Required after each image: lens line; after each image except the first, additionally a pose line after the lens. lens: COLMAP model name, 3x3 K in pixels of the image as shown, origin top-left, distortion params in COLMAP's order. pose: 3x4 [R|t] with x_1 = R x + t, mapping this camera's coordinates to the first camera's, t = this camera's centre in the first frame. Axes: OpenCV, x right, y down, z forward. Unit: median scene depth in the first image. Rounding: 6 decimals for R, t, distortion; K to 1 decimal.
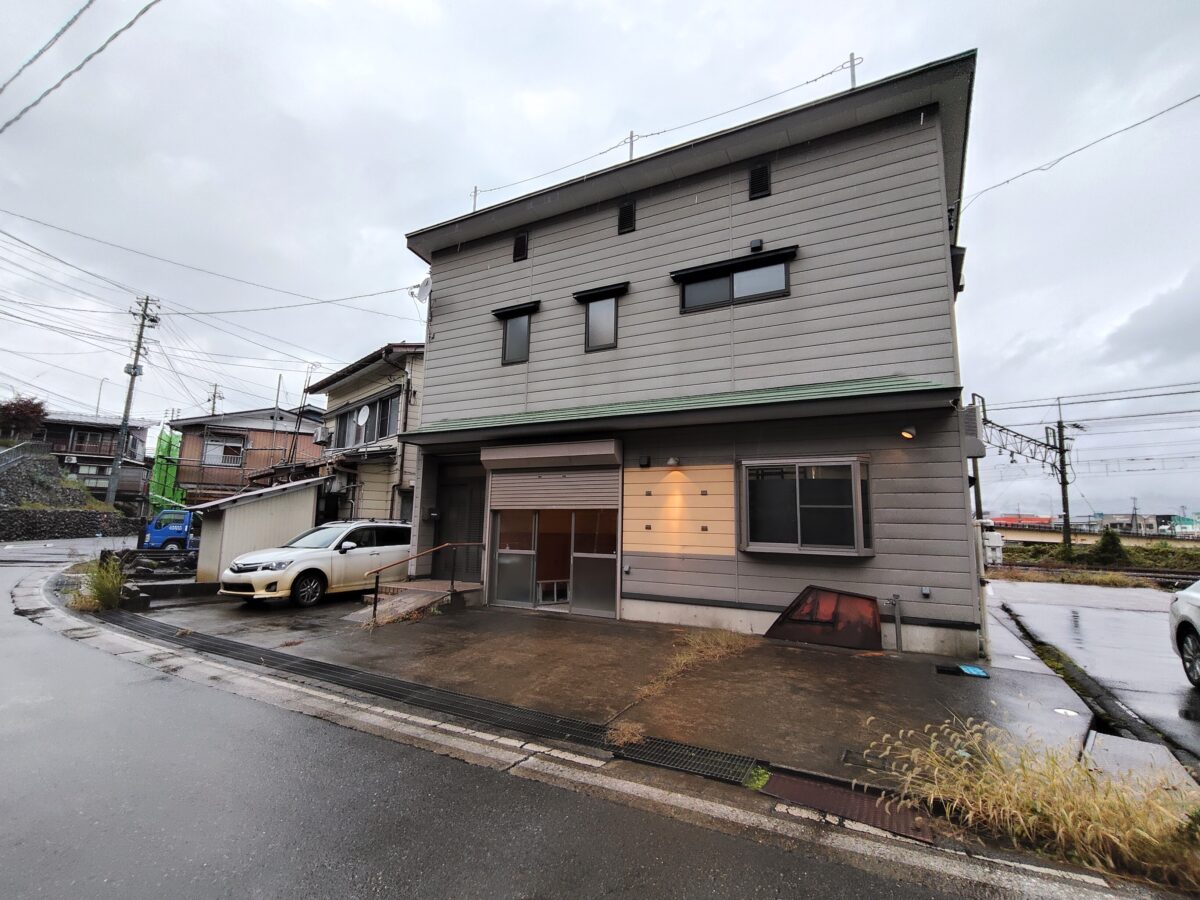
lens RADIAL K [[553.5, 0, 593.5], [0, 553.5, 442.2], [0, 0, 1]] dist [0.001710, 0.000042]
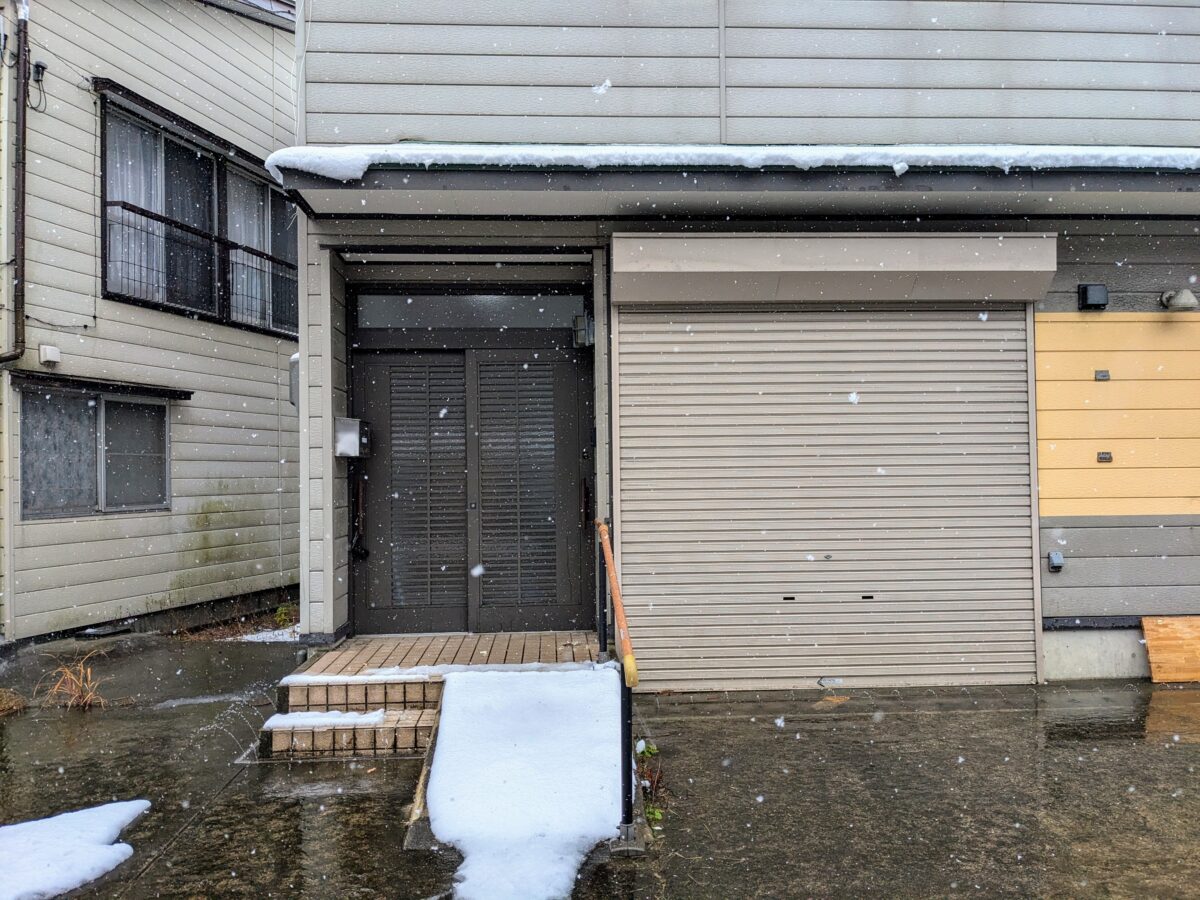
lens RADIAL K [[966.9, 0, 609.7], [0, 966.9, 449.4], [0, 0, 1]] dist [-0.014811, 0.000373]
pose [[0.849876, -0.022910, 0.526485, -0.522812], [-0.047626, 0.991627, 0.120031, 0.069544], [-0.524827, -0.127086, 0.841669, 0.516798]]
